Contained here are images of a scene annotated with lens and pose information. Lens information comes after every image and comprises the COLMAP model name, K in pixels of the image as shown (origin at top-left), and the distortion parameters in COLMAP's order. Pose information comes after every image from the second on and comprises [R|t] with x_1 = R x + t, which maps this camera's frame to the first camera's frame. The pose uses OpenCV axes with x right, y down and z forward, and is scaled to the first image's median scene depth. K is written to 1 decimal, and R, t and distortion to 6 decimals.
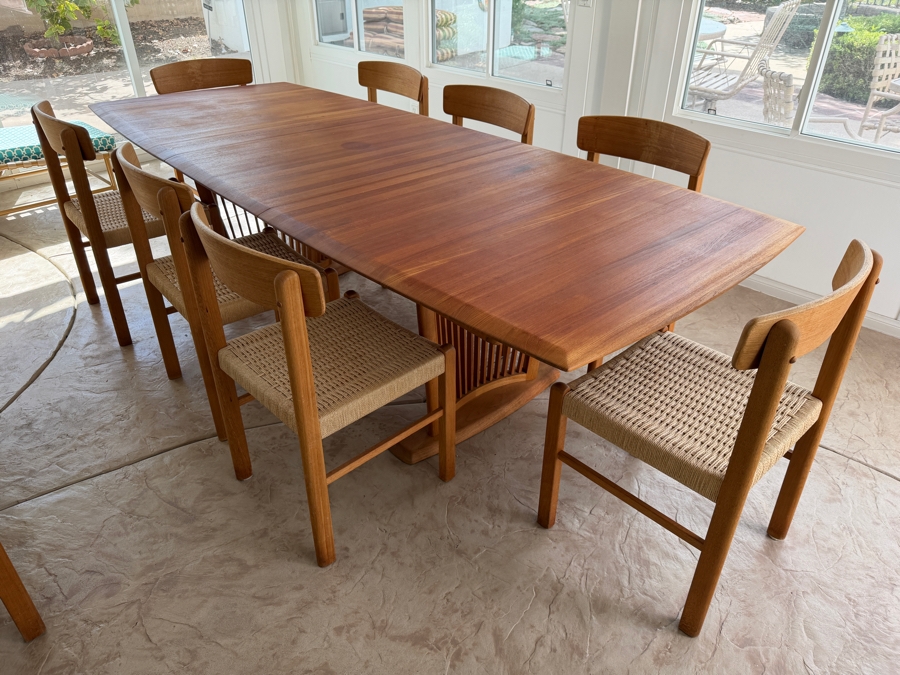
lens RADIAL K [[646.6, 0, 448.8], [0, 646.6, 340.8], [0, 0, 1]] dist [0.009343, -0.021369]
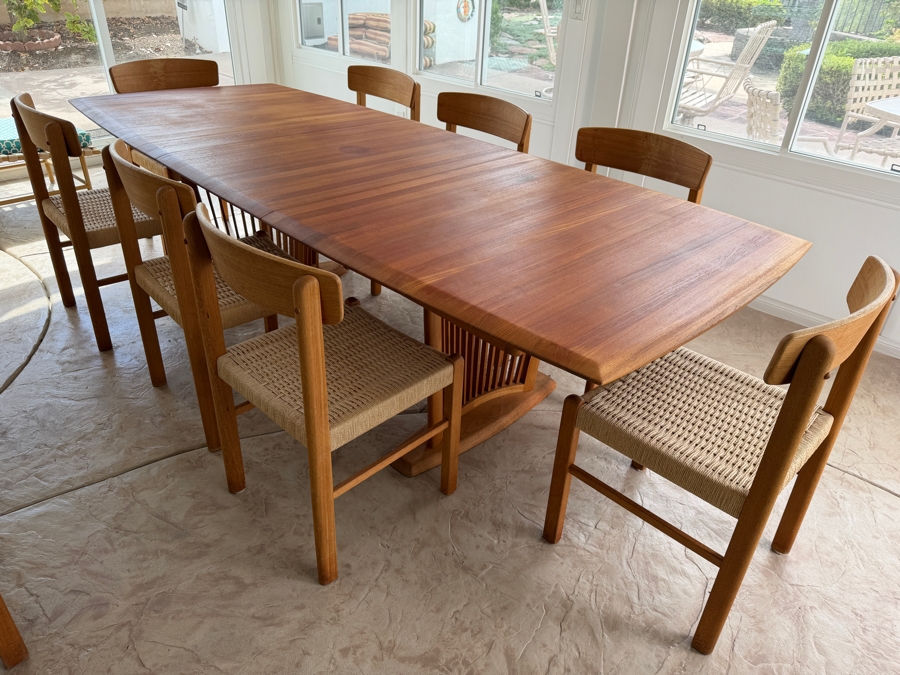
lens RADIAL K [[646.6, 0, 448.6], [0, 646.6, 338.5], [0, 0, 1]] dist [0.009343, -0.021369]
pose [[0.998431, 0.014151, 0.054187, -0.065629], [-0.013277, 0.999776, -0.016458, -0.002196], [-0.054408, 0.015713, 0.998395, 0.025295]]
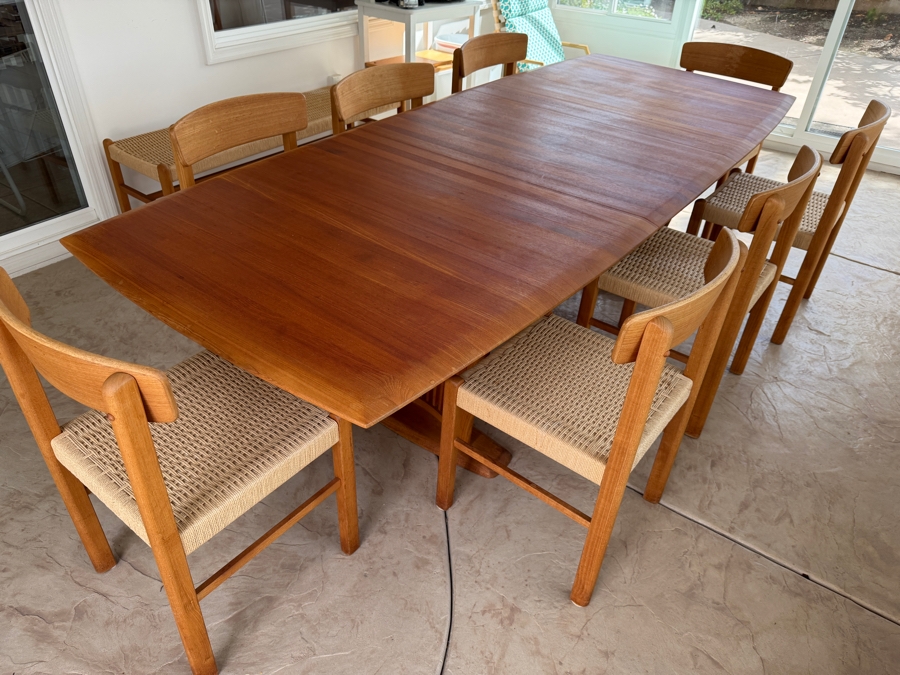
lens RADIAL K [[646.6, 0, 448.1], [0, 646.6, 341.5], [0, 0, 1]] dist [0.009343, -0.021369]
pose [[0.167255, 0.581426, -0.796222, 0.974194], [-0.551276, 0.724703, 0.413400, -0.513273], [0.817386, 0.369795, 0.441737, 0.750819]]
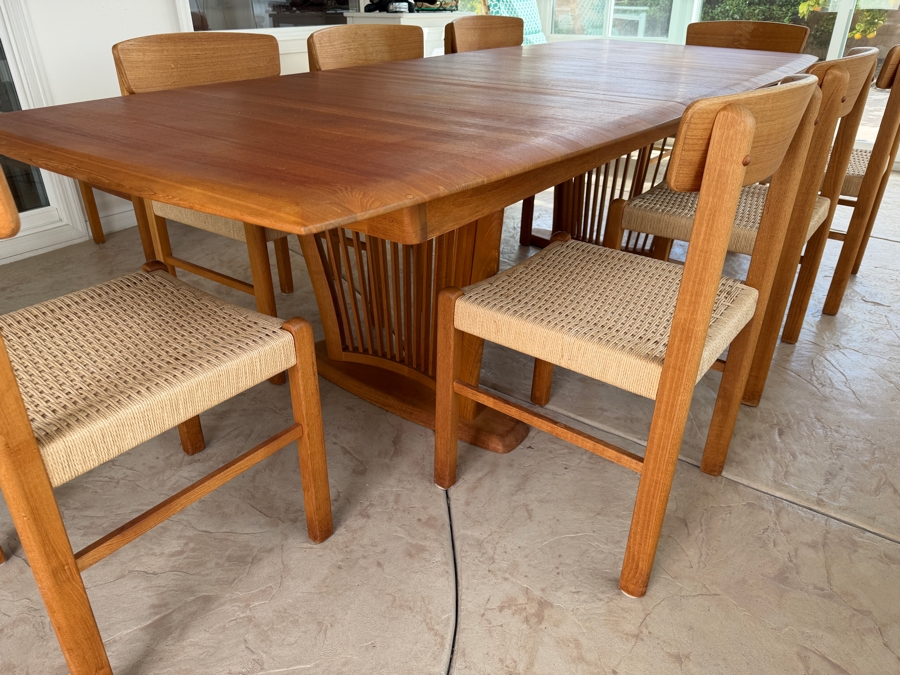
lens RADIAL K [[646.6, 0, 450.0], [0, 646.6, 334.2], [0, 0, 1]] dist [0.009343, -0.021369]
pose [[0.177944, 0.463783, -0.867895, 0.911290], [-0.523659, 0.791349, 0.315513, -0.288705], [0.833137, 0.398337, 0.383680, 0.928258]]
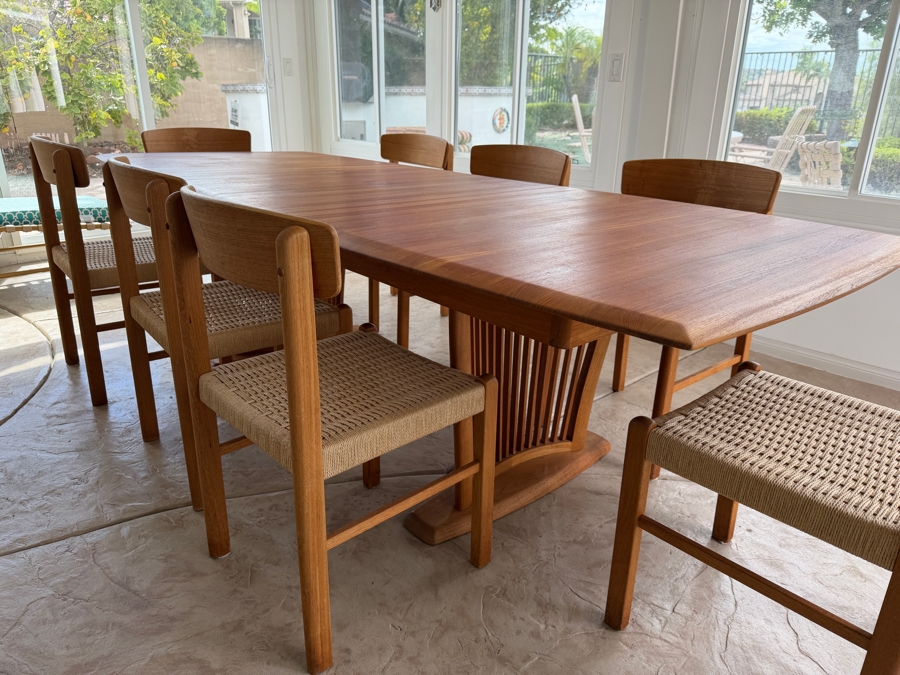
lens RADIAL K [[646.6, 0, 447.3], [0, 646.6, 335.4], [0, 0, 1]] dist [0.009343, -0.021369]
pose [[0.999735, 0.020459, -0.010577, -0.044368], [-0.022188, 0.978701, -0.204087, 0.118791], [0.006176, 0.204267, 0.978896, 0.208960]]
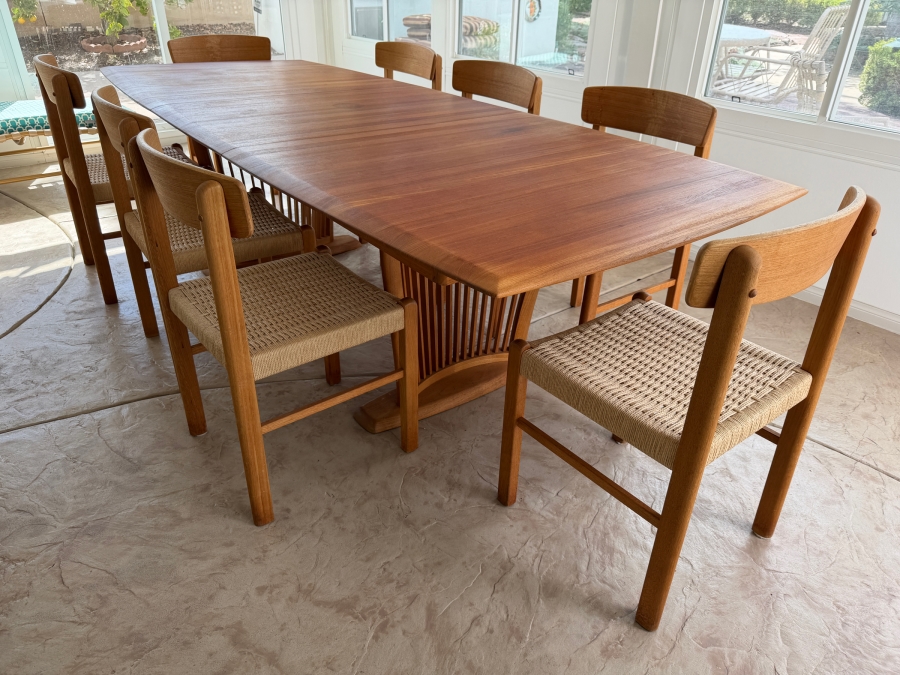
lens RADIAL K [[646.6, 0, 448.9], [0, 646.6, 341.7], [0, 0, 1]] dist [0.009343, -0.021369]
pose [[0.996144, 0.059512, -0.064466, 0.118966], [-0.061614, 0.997615, -0.031127, 0.093034], [0.062460, 0.034979, 0.997434, 0.072653]]
